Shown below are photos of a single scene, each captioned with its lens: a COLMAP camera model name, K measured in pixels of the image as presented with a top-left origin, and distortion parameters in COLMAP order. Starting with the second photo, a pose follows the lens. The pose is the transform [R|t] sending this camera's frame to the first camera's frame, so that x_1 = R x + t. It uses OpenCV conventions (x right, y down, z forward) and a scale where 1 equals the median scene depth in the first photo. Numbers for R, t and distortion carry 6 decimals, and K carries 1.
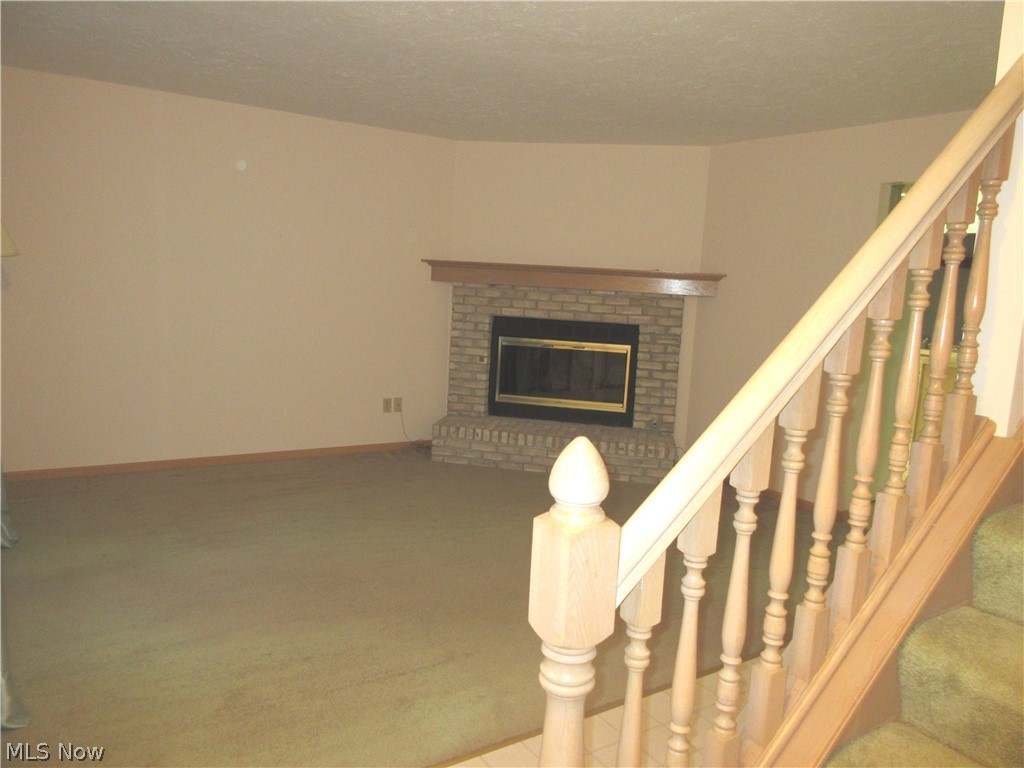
lens RADIAL K [[754.7, 0, 511.6], [0, 754.7, 385.1], [0, 0, 1]] dist [-0.007327, 0.000971]
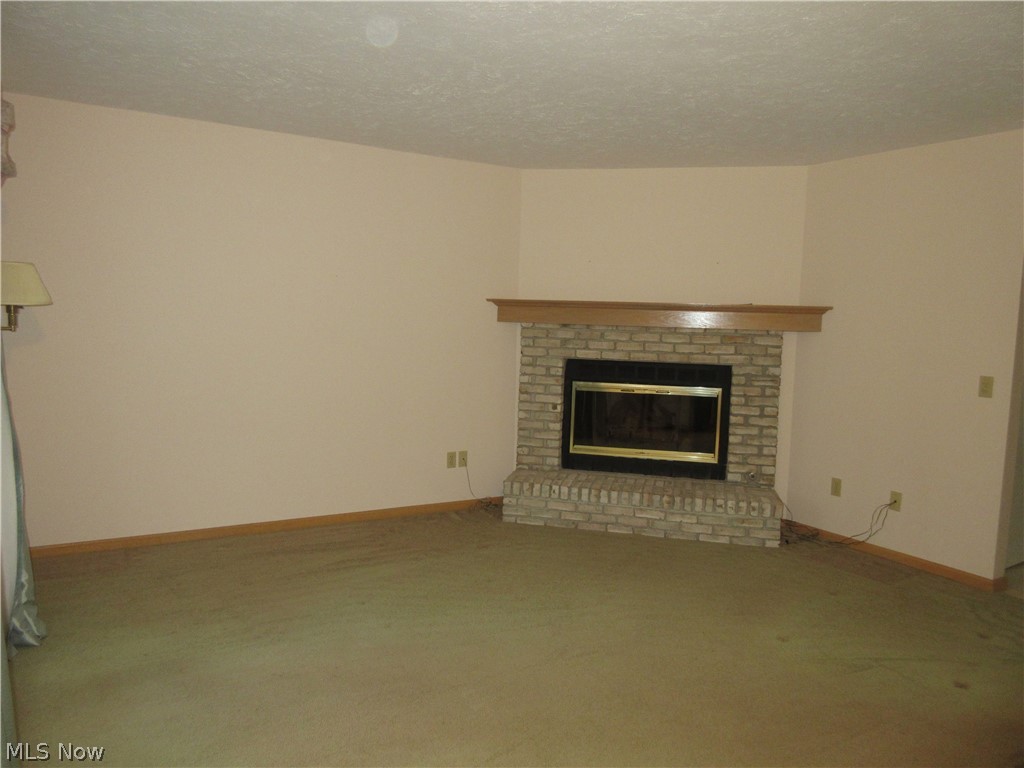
lens RADIAL K [[754.7, 0, 512.1], [0, 754.7, 383.7], [0, 0, 1]] dist [-0.007327, 0.000971]
pose [[0.999022, -0.020671, -0.039089, -0.056231], [0.018571, 0.998404, -0.053338, -0.015085], [0.040129, 0.052560, 0.997811, 0.097460]]
